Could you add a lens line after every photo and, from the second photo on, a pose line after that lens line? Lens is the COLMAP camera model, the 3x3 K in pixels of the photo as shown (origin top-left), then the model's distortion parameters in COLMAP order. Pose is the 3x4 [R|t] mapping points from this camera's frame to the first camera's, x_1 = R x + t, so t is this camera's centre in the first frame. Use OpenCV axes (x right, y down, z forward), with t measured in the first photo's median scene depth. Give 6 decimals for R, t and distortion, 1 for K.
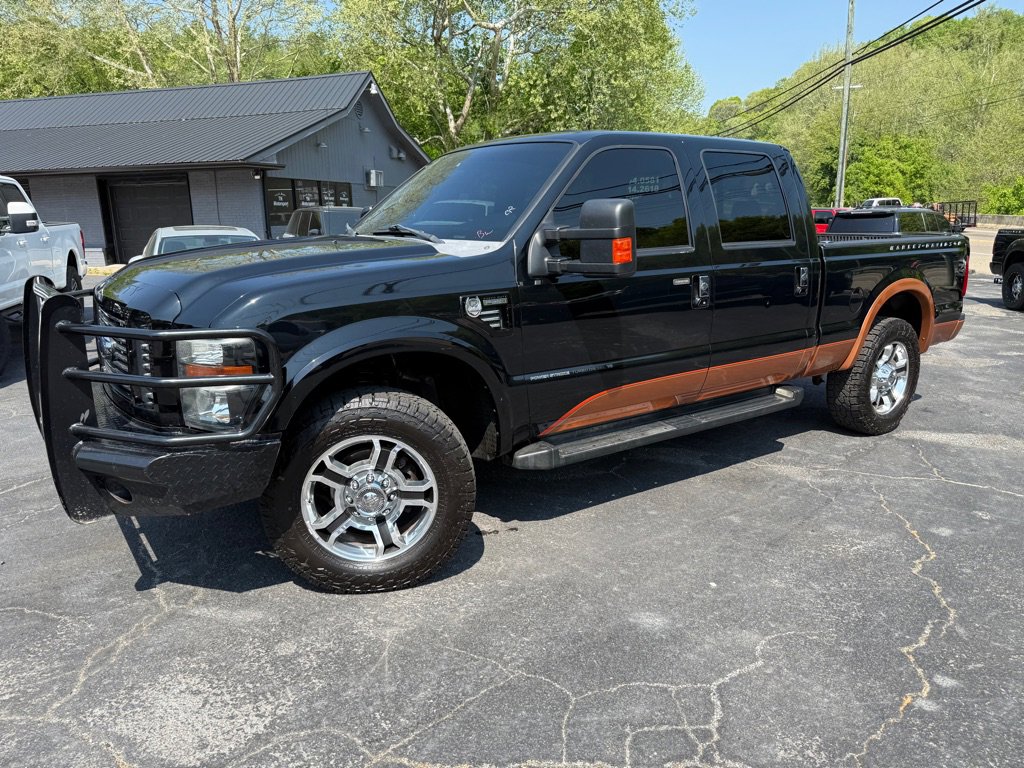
lens RADIAL K [[728.1, 0, 517.0], [0, 728.1, 386.0], [0, 0, 1]] dist [0.026744, -0.036264]
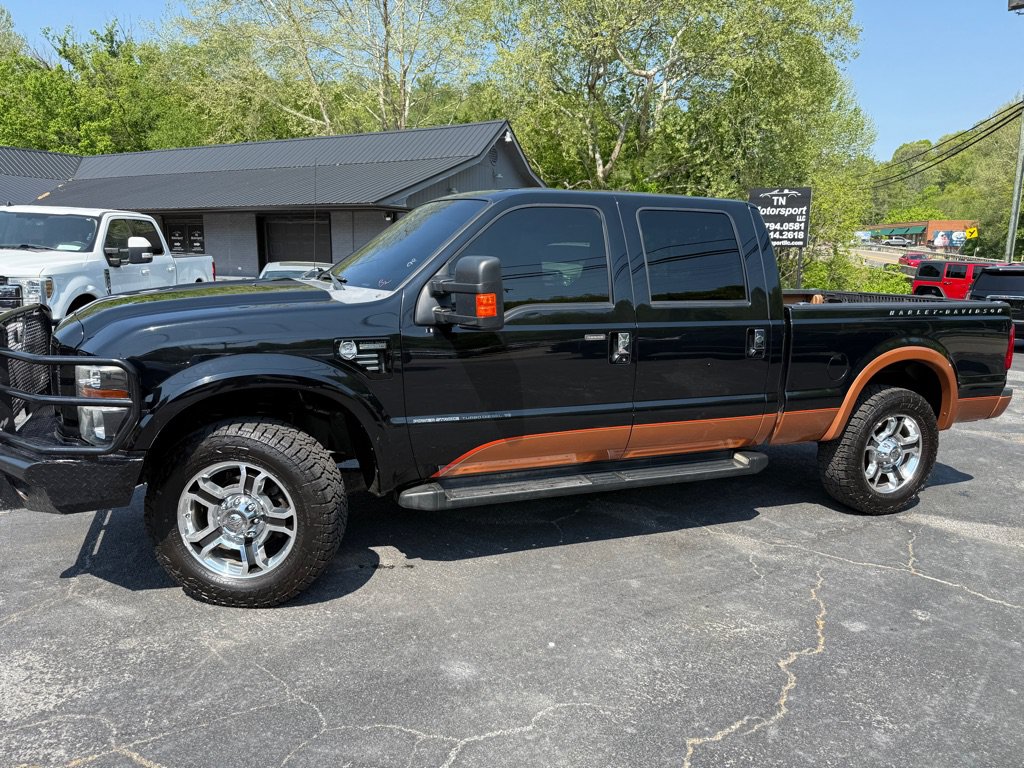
lens RADIAL K [[728.1, 0, 507.5], [0, 728.1, 384.9], [0, 0, 1]] dist [0.026744, -0.036264]
pose [[0.973727, 0.068774, -0.217083, 0.357815], [-0.080496, 0.995711, -0.045612, -0.024828], [0.213015, 0.061888, 0.975087, 0.004215]]
